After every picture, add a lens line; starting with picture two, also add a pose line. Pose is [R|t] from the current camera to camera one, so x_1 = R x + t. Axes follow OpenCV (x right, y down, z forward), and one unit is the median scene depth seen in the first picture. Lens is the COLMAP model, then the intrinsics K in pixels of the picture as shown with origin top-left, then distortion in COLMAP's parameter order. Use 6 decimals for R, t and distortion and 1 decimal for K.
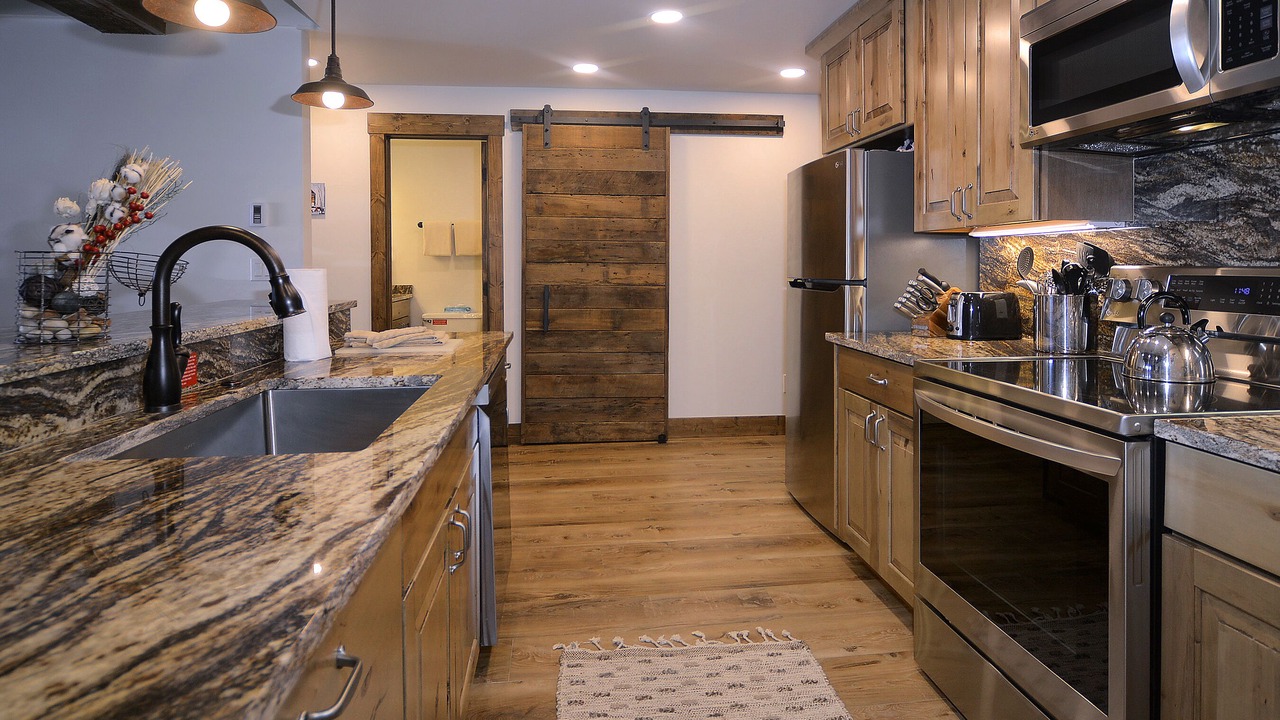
lens RADIAL K [[702.2, 0, 642.4], [0, 702.2, 322.4], [0, 0, 1]] dist [-0.009258, -0.000965]
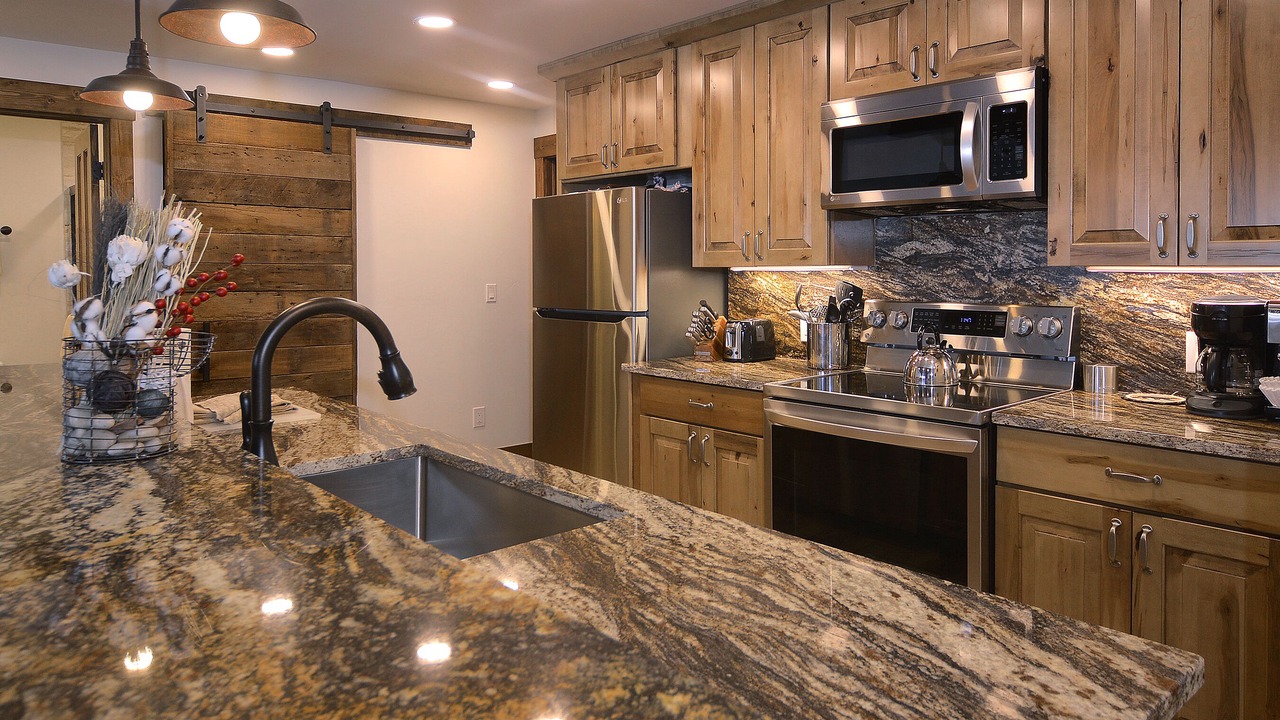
lens RADIAL K [[838.7, 0, 640.0], [0, 838.7, 360.0], [0, 0, 1]] dist [-0.009718, -0.000863]
pose [[0.817410, -0.064848, 0.572395, -0.507624], [0.049364, 0.997874, 0.042557, -0.049878], [-0.573937, -0.006531, 0.818873, -0.036480]]
